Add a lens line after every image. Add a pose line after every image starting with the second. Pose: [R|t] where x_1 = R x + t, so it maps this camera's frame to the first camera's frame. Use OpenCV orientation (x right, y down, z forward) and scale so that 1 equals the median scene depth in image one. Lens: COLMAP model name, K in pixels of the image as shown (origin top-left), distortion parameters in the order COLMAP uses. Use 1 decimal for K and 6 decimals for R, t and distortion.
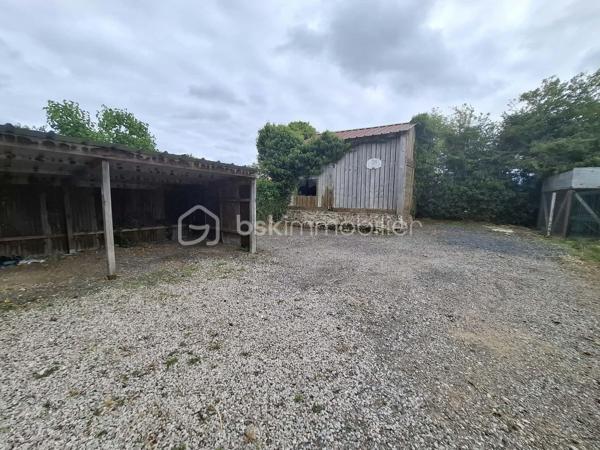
lens RADIAL K [[254.0, 0, 280.0], [0, 254.0, 225.4], [0, 0, 1]] dist [-0.013280, 0.009905]
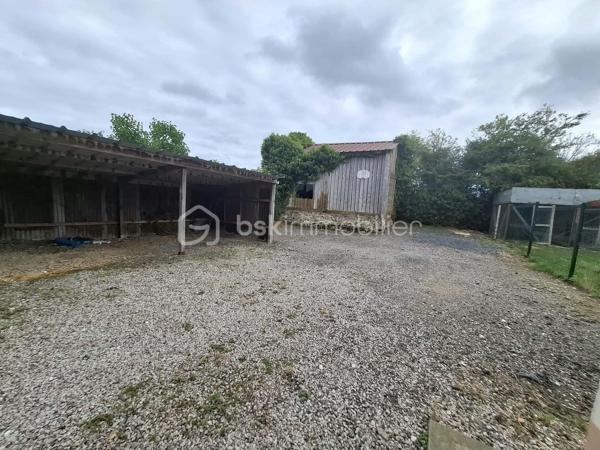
lens RADIAL K [[254.0, 0, 280.0], [0, 254.0, 225.4], [0, 0, 1]] dist [-0.013280, 0.009905]
pose [[0.996815, 0.037658, 0.070290, -0.100574], [-0.037431, 0.999289, -0.004549, 0.017287], [-0.070412, 0.001904, 0.997516, -0.170913]]
